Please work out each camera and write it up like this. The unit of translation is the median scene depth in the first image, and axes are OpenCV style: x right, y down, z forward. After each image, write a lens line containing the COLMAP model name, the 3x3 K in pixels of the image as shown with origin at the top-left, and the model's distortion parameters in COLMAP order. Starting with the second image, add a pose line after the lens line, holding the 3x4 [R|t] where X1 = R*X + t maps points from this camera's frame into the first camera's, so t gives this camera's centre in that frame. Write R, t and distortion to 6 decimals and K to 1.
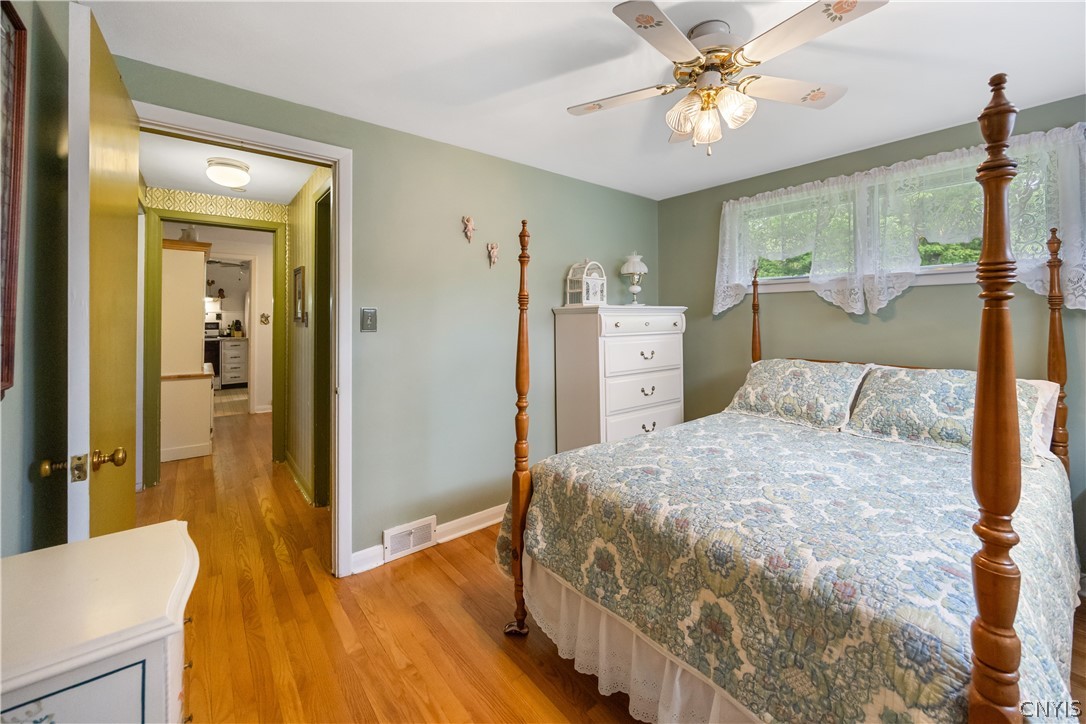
lens RADIAL K [[424.6, 0, 542.9], [0, 424.6, 308.3], [0, 0, 1]] dist [-0.000364, -0.000050]
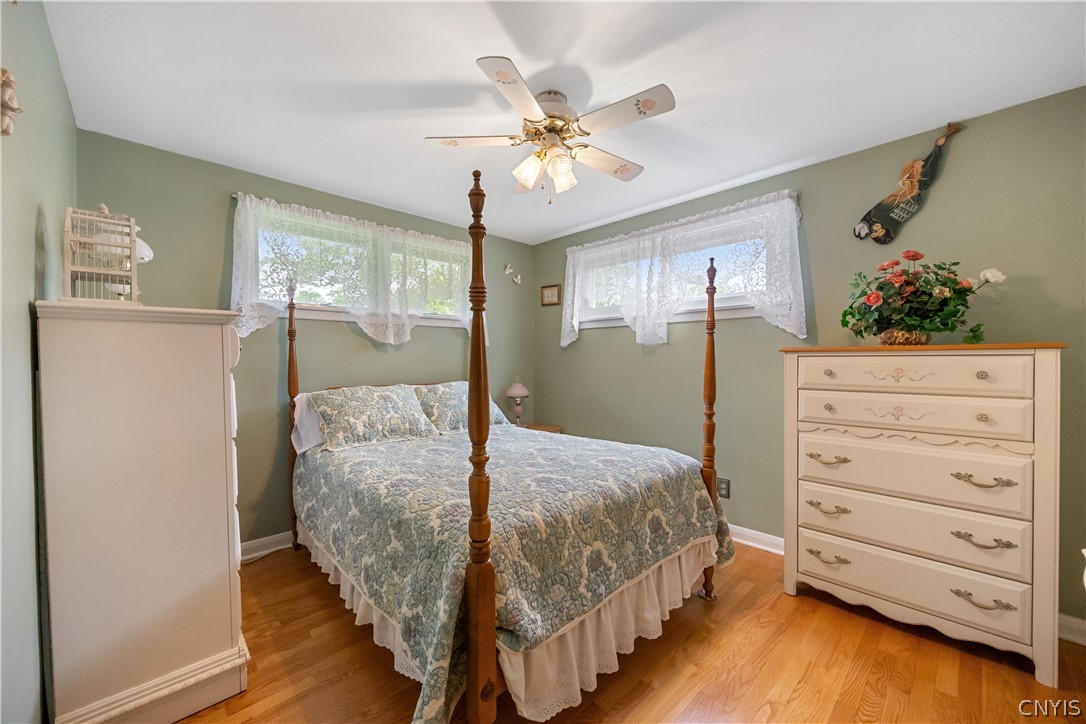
lens RADIAL K [[420.0, 0, 543.0], [0, 420.0, 362.0], [0, 0, 1]] dist [-0.001230, -0.000324]
pose [[-0.091321, -0.001595, 0.995820, -0.681824], [-0.018357, 0.999832, -0.000082, 0.078276], [-0.995652, -0.018287, -0.091335, 0.953828]]
